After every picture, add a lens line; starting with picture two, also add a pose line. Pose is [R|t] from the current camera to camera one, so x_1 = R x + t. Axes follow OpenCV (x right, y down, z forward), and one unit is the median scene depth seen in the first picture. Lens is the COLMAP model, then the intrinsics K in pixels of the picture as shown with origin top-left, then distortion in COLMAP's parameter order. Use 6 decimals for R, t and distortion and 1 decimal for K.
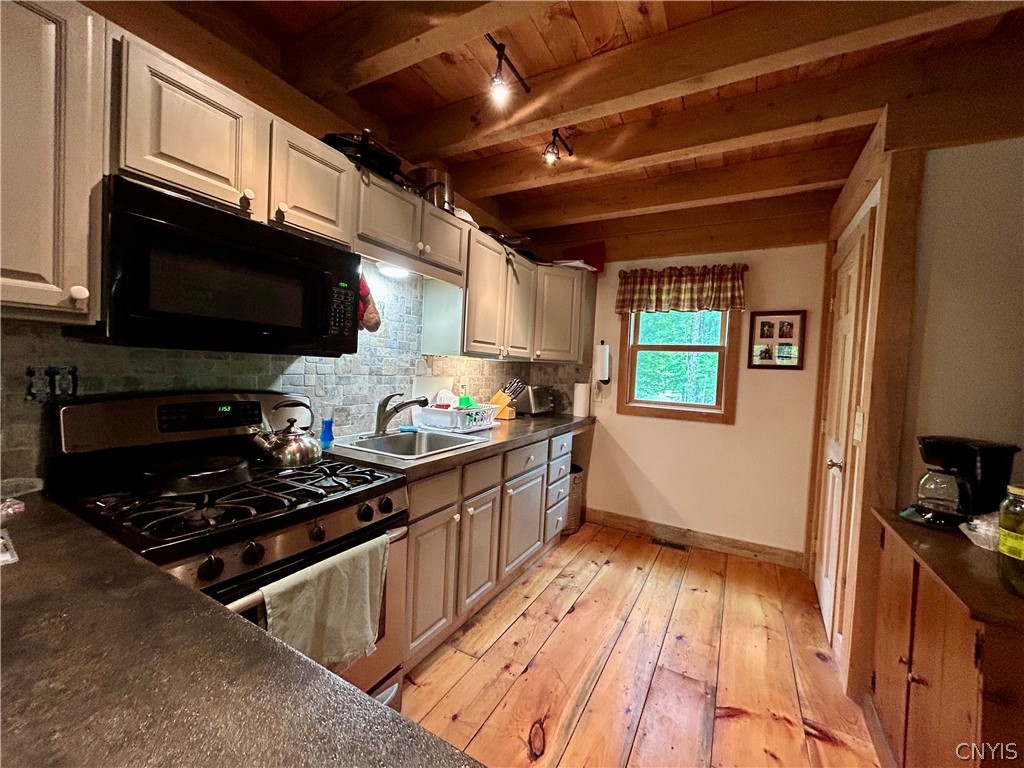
lens RADIAL K [[412.5, 0, 512.0], [0, 412.5, 384.0], [0, 0, 1]] dist [-0.002266, 0.000399]
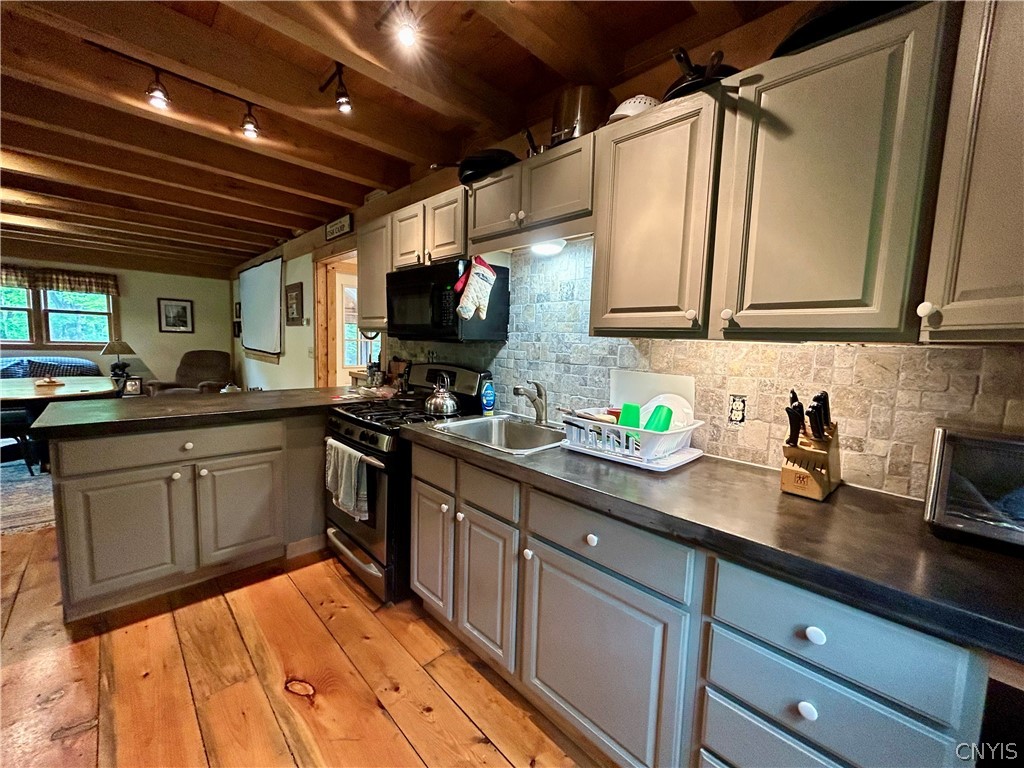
lens RADIAL K [[412.5, 0, 512.0], [0, 412.5, 384.0], [0, 0, 1]] dist [-0.002266, 0.000399]
pose [[-0.286835, 0.039842, -0.957151, 0.647719], [-0.086221, 0.994006, 0.067214, -0.029894], [0.954092, 0.101806, -0.281680, 1.262359]]
